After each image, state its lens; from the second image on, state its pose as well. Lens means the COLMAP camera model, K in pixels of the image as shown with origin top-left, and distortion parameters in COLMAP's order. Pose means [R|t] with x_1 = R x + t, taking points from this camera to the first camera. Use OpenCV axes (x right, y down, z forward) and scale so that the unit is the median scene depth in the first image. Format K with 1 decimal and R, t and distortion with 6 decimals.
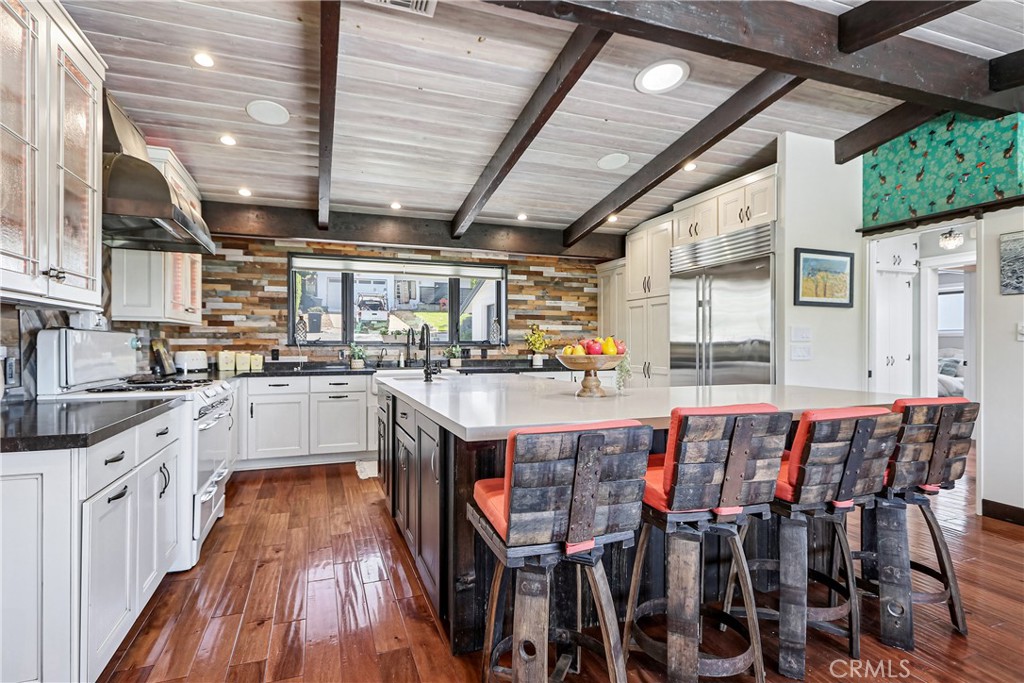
lens RADIAL K [[512.3, 0, 497.8], [0, 512.3, 344.9], [0, 0, 1]] dist [0.006722, 0.000649]
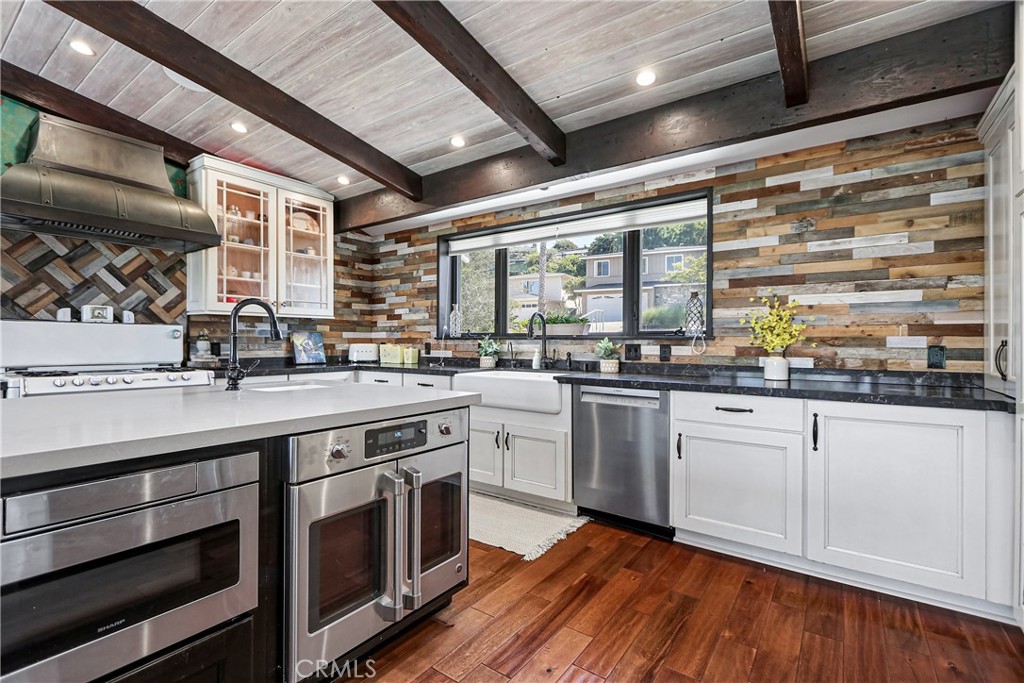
lens RADIAL K [[466.4, 0, 506.2], [0, 466.4, 342.4], [0, 0, 1]] dist [0.001748, -0.001833]
pose [[0.561740, 0.002865, -0.827309, 0.346885], [-0.005152, 0.999987, -0.000036, 0.007148], [0.827298, 0.004283, 0.561747, 0.635911]]
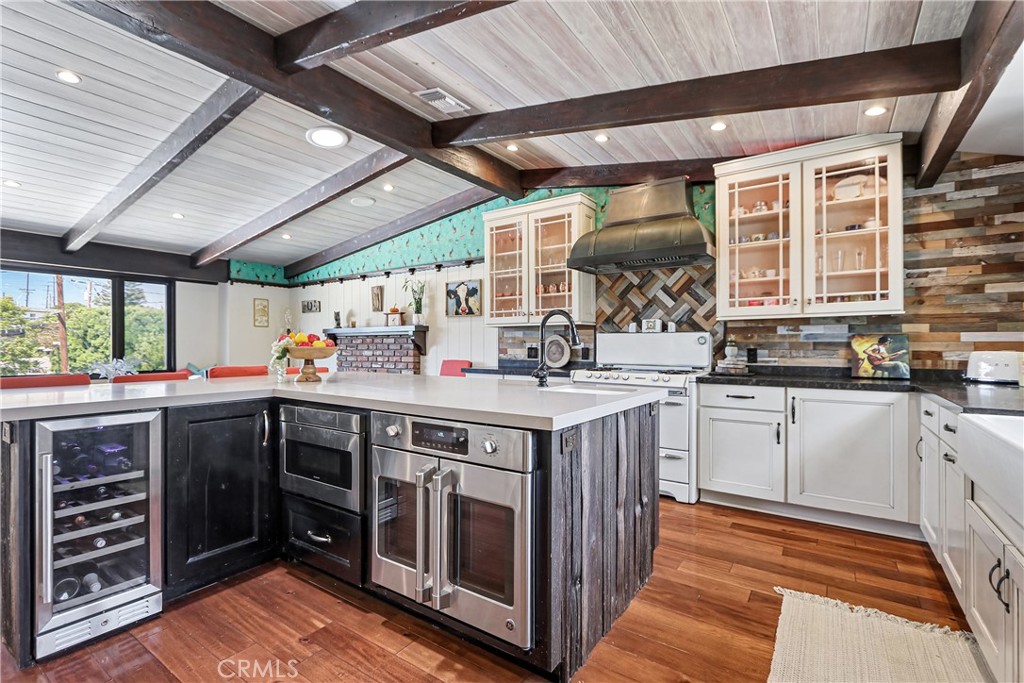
lens RADIAL K [[466.4, 0, 493.5], [0, 466.4, 345.5], [0, 0, 1]] dist [0.001748, -0.001833]
pose [[-0.819667, -0.002705, -0.572835, 0.215487], [-0.003554, 0.999994, 0.000364, 0.006301], [0.572830, 0.002334, -0.819671, 1.012883]]
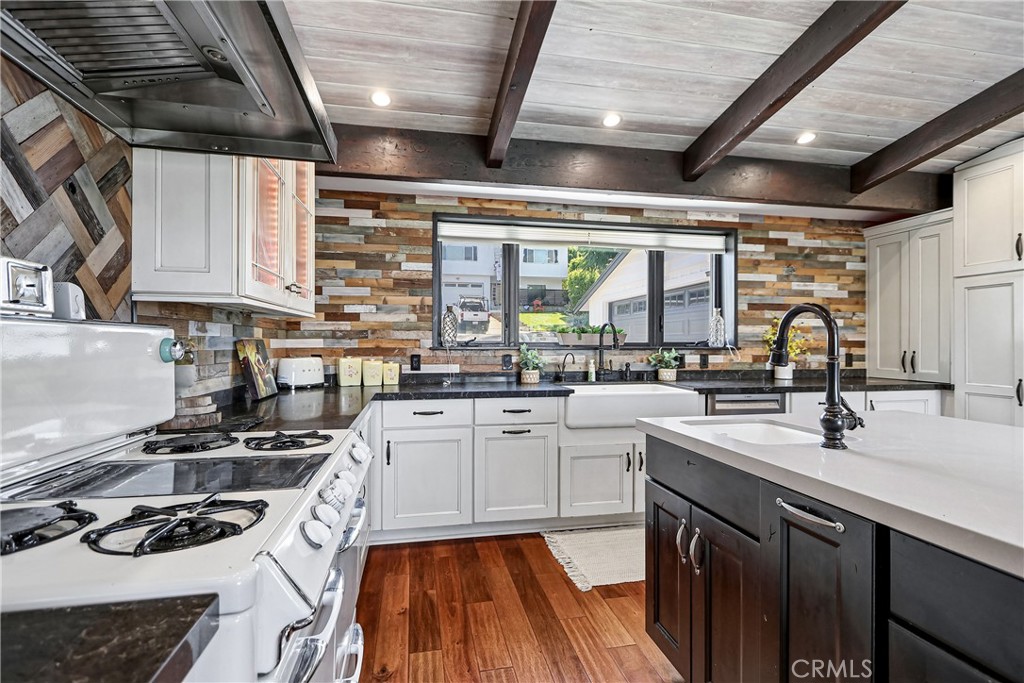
lens RADIAL K [[468.8, 0, 502.2], [0, 468.8, 342.4], [0, 0, 1]] dist [0.005146, 0.000202]
pose [[0.987677, 0.001450, -0.156501, -0.219591], [-0.002022, 0.999992, -0.003493, -0.005600], [0.156495, 0.003766, 0.987672, 0.395296]]
